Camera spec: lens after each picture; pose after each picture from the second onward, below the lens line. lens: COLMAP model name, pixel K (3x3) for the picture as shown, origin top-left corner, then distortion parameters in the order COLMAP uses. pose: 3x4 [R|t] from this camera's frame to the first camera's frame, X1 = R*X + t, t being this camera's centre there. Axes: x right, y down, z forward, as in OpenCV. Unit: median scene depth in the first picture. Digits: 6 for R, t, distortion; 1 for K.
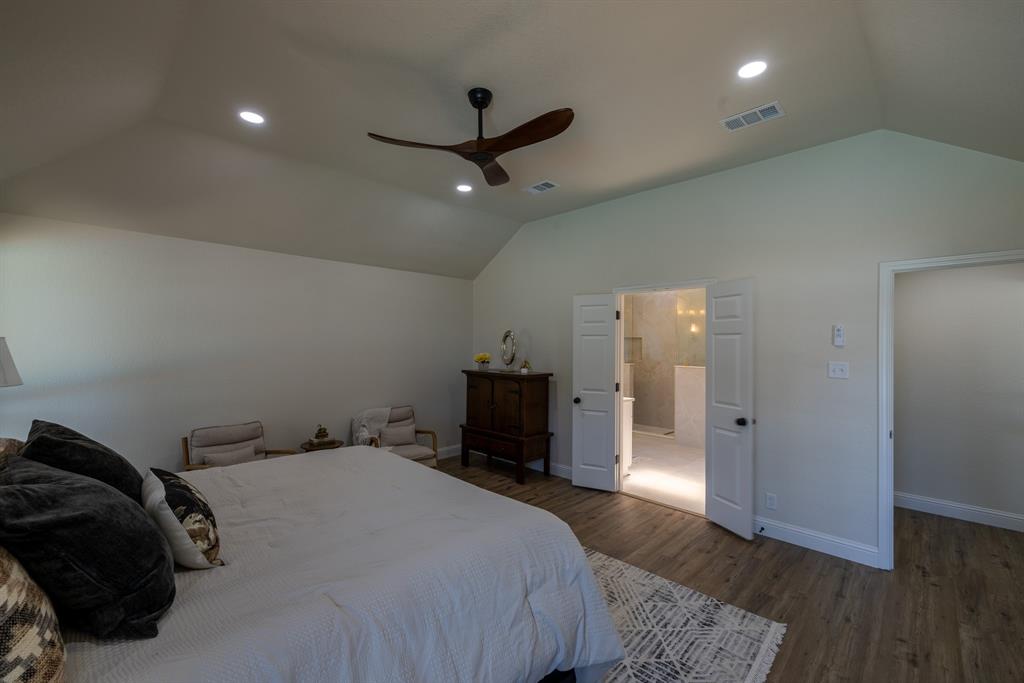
lens RADIAL K [[429.1, 0, 515.8], [0, 429.1, 344.6], [0, 0, 1]] dist [0.000044, 0.001171]
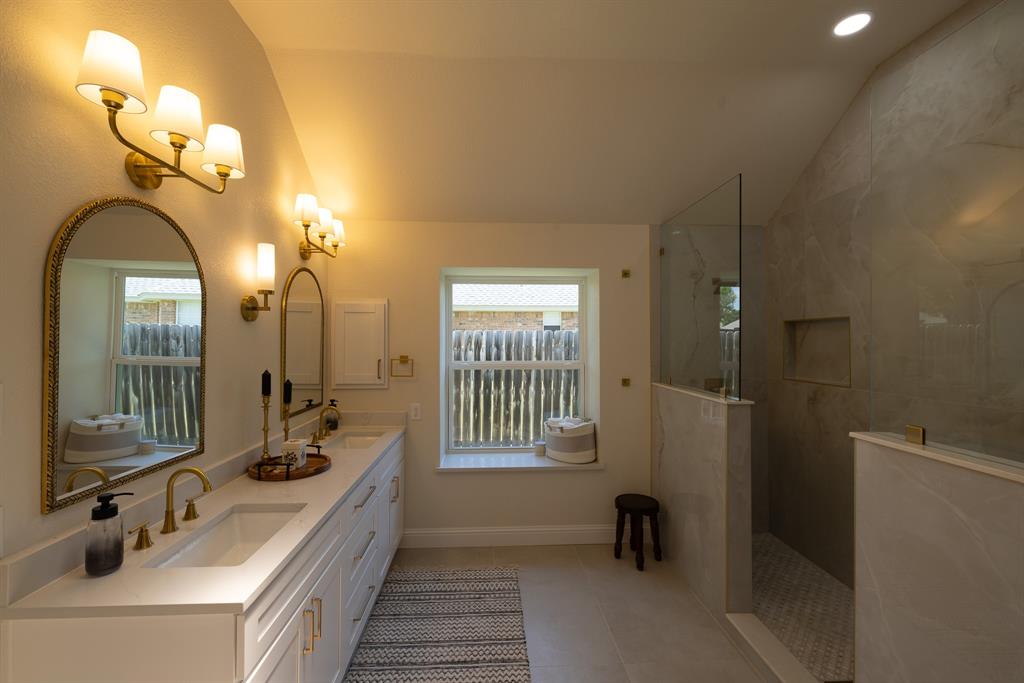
lens RADIAL K [[429.1, 0, 511.1], [0, 429.1, 339.2], [0, 0, 1]] dist [0.000044, 0.001171]
pose [[0.731196, -0.010914, -0.682080, 0.338894], [0.008434, 0.999940, -0.006958, 0.000653], [0.682115, -0.000665, 0.731245, 0.613617]]
